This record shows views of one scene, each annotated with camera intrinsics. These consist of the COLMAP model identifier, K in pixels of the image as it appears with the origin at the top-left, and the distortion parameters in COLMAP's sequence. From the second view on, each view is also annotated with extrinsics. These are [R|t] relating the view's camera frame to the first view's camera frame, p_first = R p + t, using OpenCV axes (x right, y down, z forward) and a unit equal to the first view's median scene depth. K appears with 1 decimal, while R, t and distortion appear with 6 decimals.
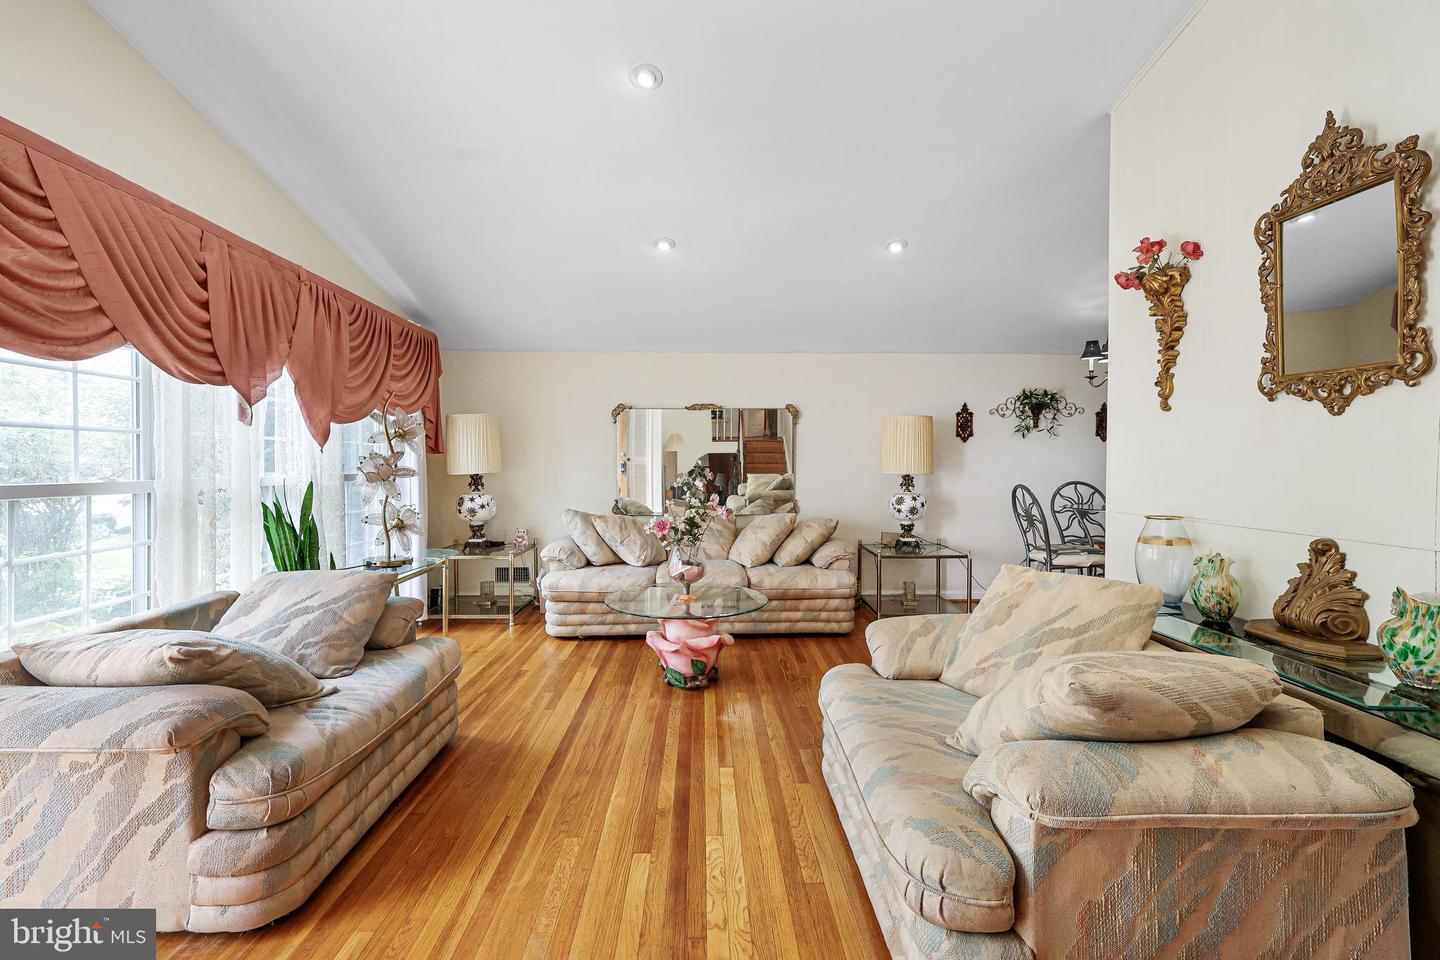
lens RADIAL K [[616.7, 0, 723.4], [0, 616.7, 466.5], [0, 0, 1]] dist [-0.042120, 0.031202]
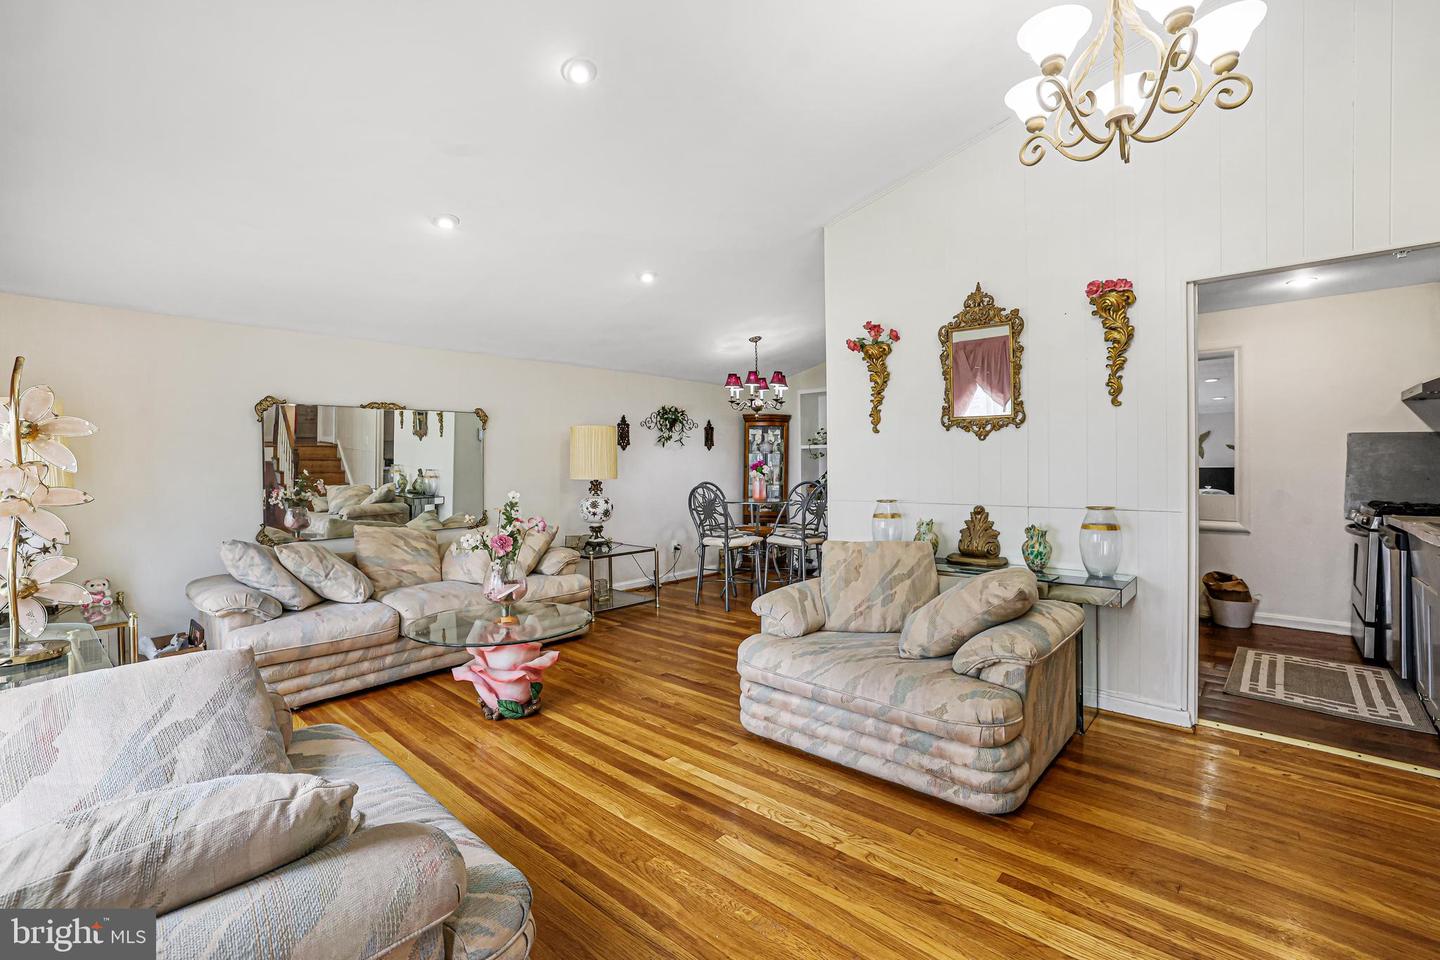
lens RADIAL K [[621.9, 0, 716.8], [0, 621.9, 463.7], [0, 0, 1]] dist [-0.040417, 0.013167]
pose [[0.694177, -0.007480, 0.719765, -0.598793], [0.017248, 0.999832, -0.006245, -0.008806], [-0.719597, 0.016750, 0.694190, 0.162901]]
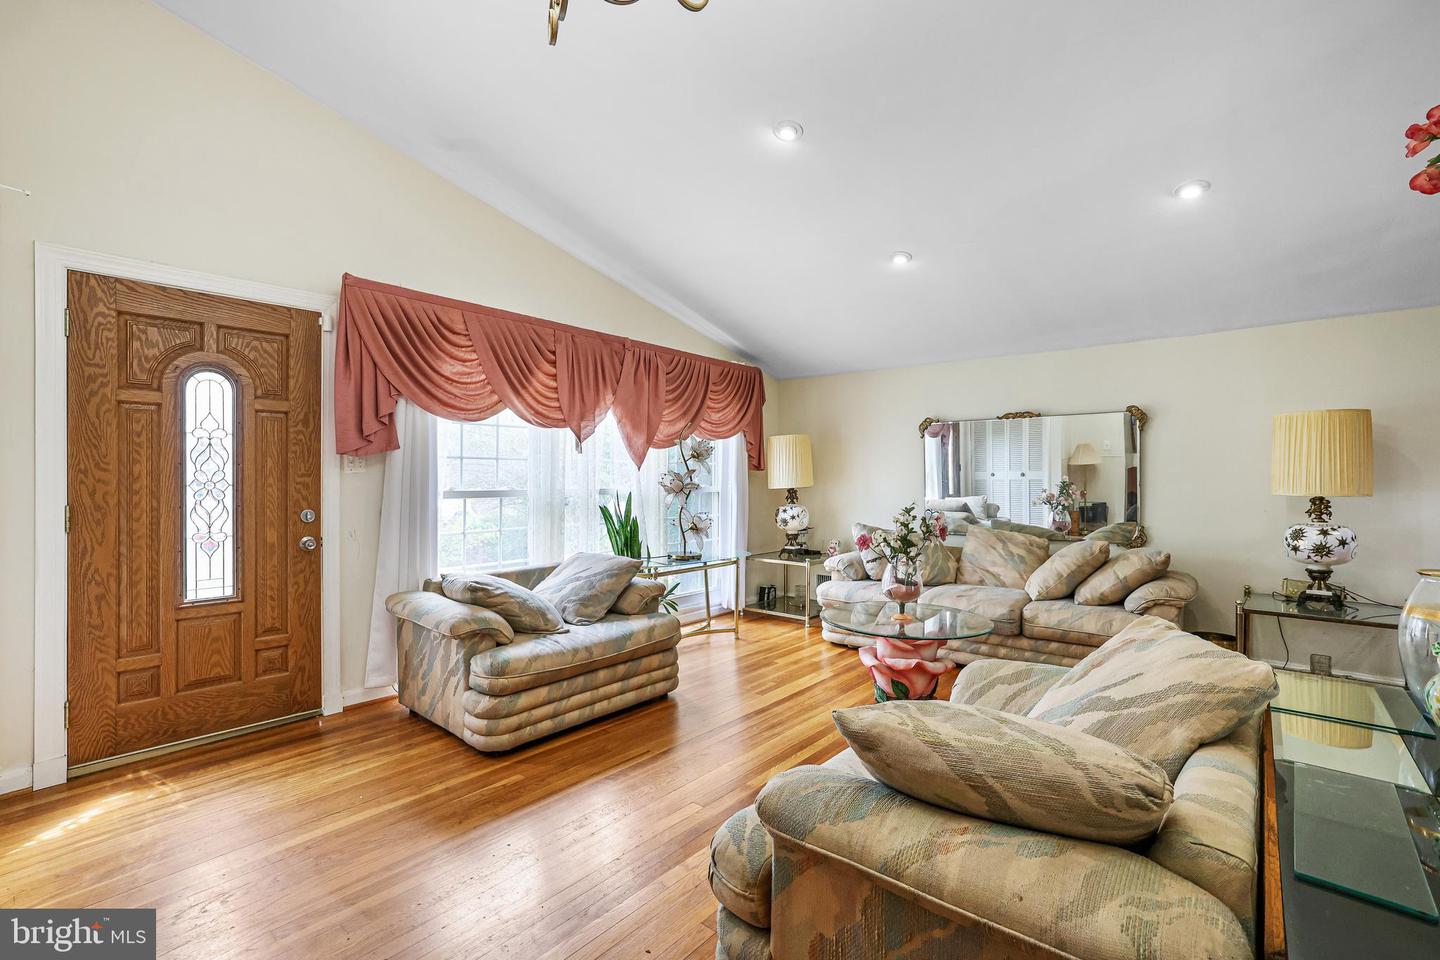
lens RADIAL K [[643.9, 0, 718.2], [0, 643.9, 472.3], [0, 0, 1]] dist [-0.018133, 0.000542]
pose [[0.741522, -0.005029, -0.670910, 0.493072], [-0.005427, 0.999894, -0.013494, -0.001619], [0.670907, 0.013647, 0.741416, 0.055377]]
